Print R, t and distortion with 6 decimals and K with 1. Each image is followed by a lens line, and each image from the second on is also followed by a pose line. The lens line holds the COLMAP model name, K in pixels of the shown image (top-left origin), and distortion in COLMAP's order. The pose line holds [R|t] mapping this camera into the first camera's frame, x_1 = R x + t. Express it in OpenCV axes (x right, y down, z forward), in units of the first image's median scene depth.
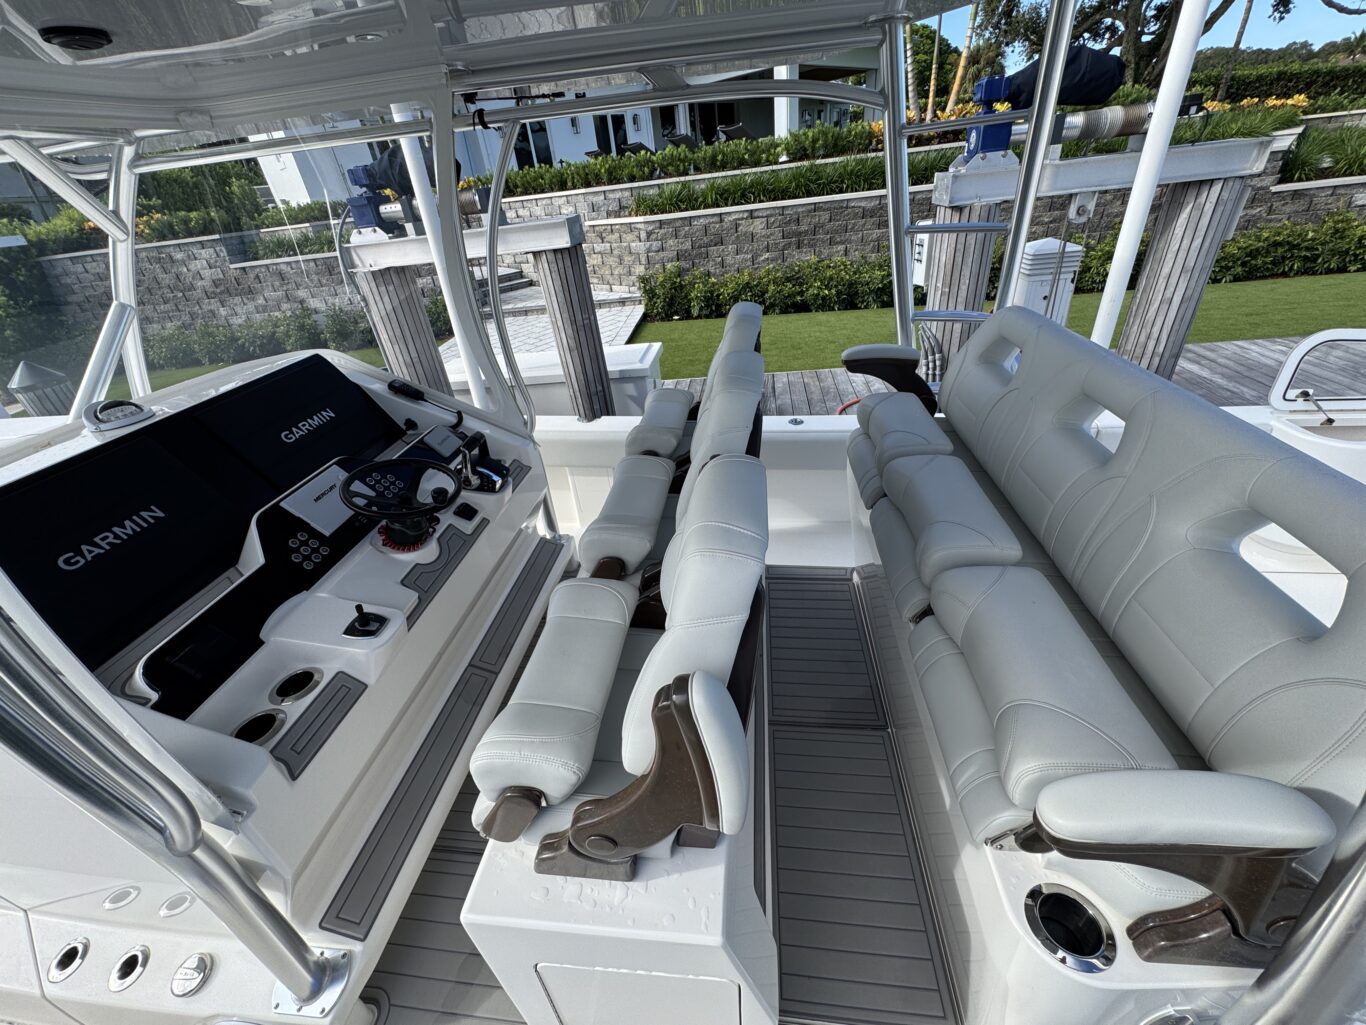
lens RADIAL K [[544.6, 0, 683.0], [0, 544.6, 512.5], [0, 0, 1]] dist [-0.002263, -0.000237]
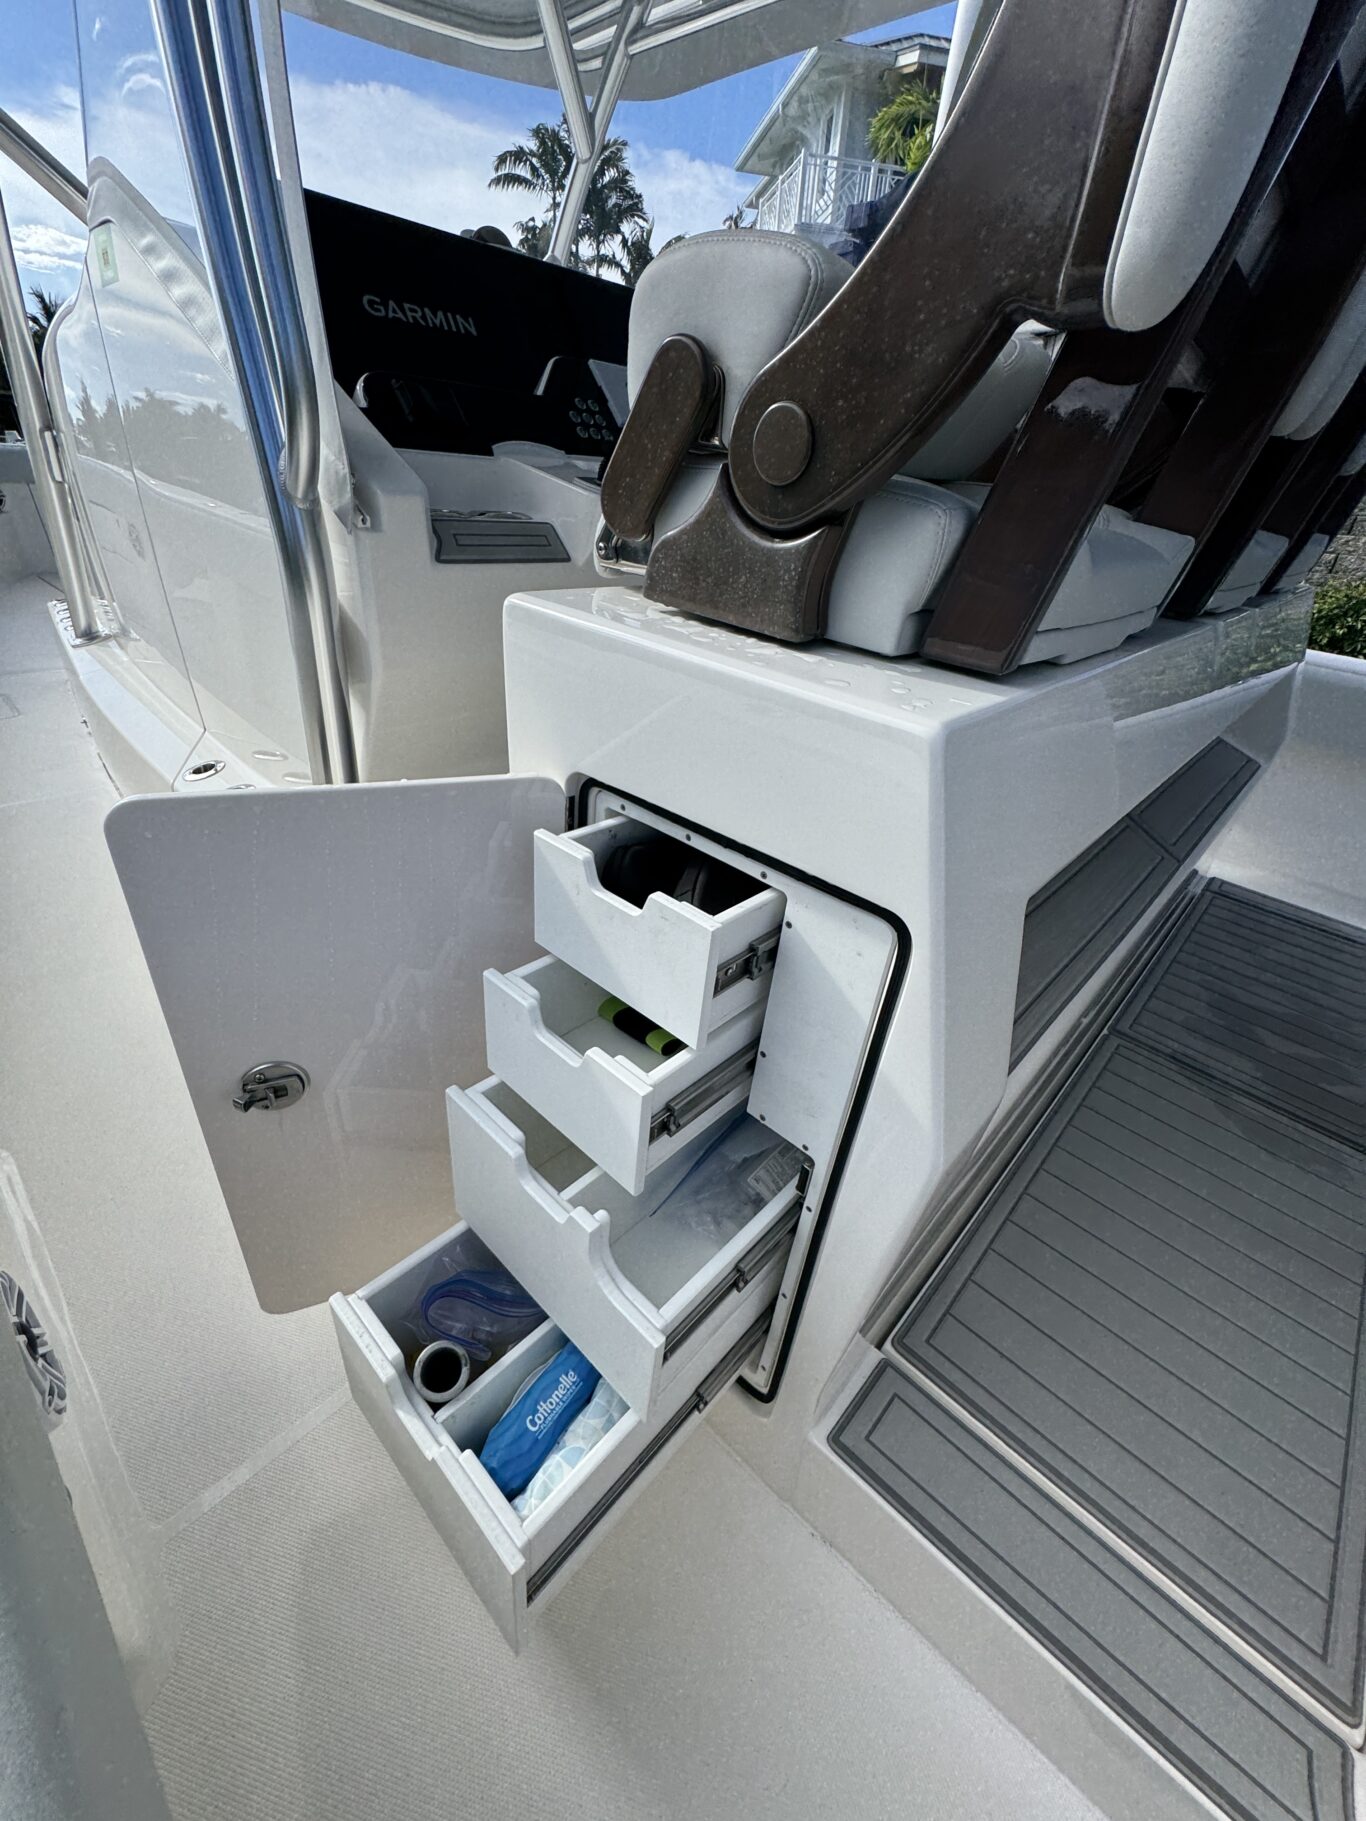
lens RADIAL K [[728.7, 0, 684.3], [0, 728.7, 909.6], [0, 0, 1]] dist [-0.002790, 0.000016]
pose [[0.791099, 0.425404, -0.439539, 0.076391], [-0.430627, 0.897650, 0.093725, 0.342710], [0.434424, 0.115131, 0.893320, 0.176120]]
